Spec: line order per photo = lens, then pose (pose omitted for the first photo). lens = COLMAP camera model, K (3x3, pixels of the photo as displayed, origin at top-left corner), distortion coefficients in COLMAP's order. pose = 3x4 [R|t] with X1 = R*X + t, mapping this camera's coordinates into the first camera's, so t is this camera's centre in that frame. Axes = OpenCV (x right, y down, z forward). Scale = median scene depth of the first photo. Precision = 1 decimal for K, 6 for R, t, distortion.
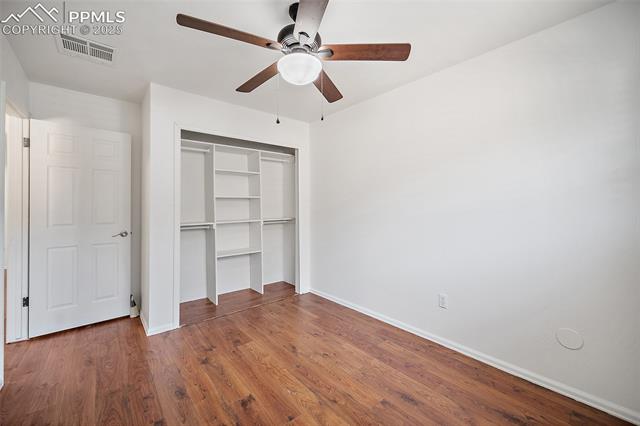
lens RADIAL K [[258.1, 0, 317.9], [0, 258.1, 208.9], [0, 0, 1]] dist [-0.003394, 0.000987]
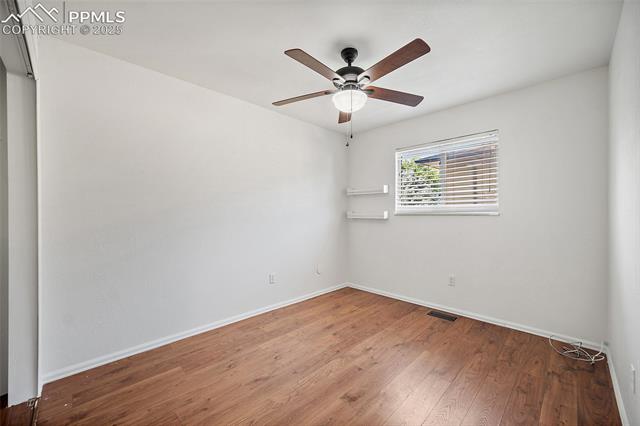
lens RADIAL K [[258.1, 0, 318.0], [0, 258.1, 213.3], [0, 0, 1]] dist [-0.003394, 0.000987]
pose [[-0.080209, -0.004265, 0.996769, -0.965317], [0.003408, 0.999984, 0.004553, -0.002066], [-0.996772, 0.003762, -0.080193, 0.899068]]
